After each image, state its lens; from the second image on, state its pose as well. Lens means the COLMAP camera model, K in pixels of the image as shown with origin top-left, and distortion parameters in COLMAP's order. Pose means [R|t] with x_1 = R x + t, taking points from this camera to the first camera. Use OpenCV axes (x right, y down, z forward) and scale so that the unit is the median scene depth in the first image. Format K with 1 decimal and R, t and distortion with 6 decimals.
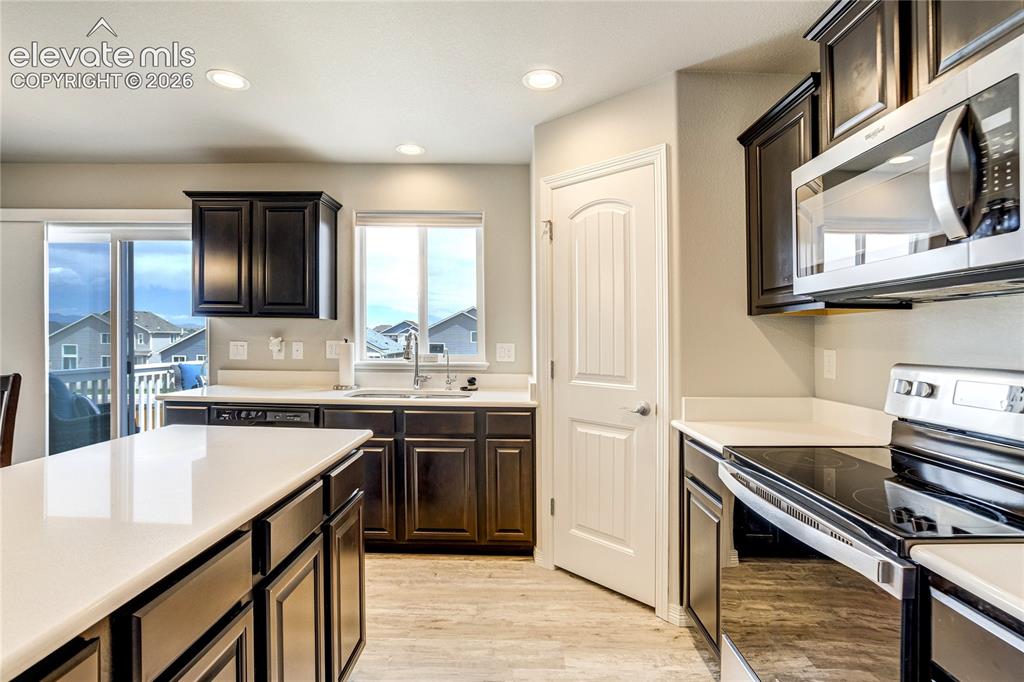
lens RADIAL K [[494.4, 0, 499.1], [0, 494.4, 338.4], [0, 0, 1]] dist [-0.060218, 0.026549]
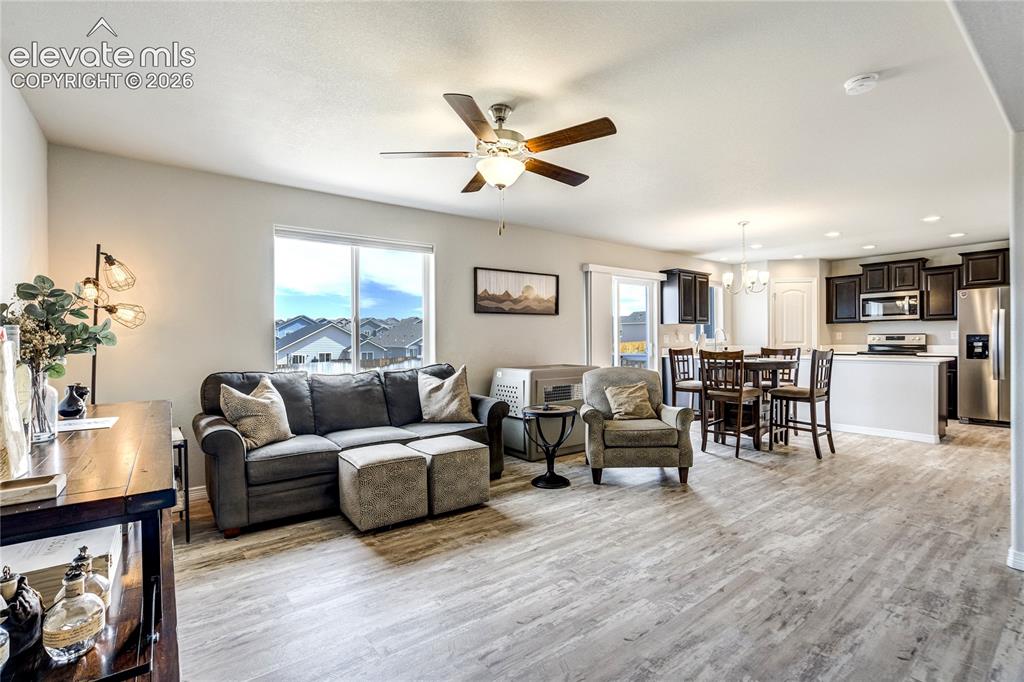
lens RADIAL K [[504.6, 0, 466.7], [0, 504.6, 358.2], [0, 0, 1]] dist [-0.033553, 0.000671]
pose [[0.798160, -0.041383, 0.601023, -2.803442], [0.022451, 0.998988, 0.038970, 0.003989], [-0.602028, -0.017610, 0.798281, -0.293429]]
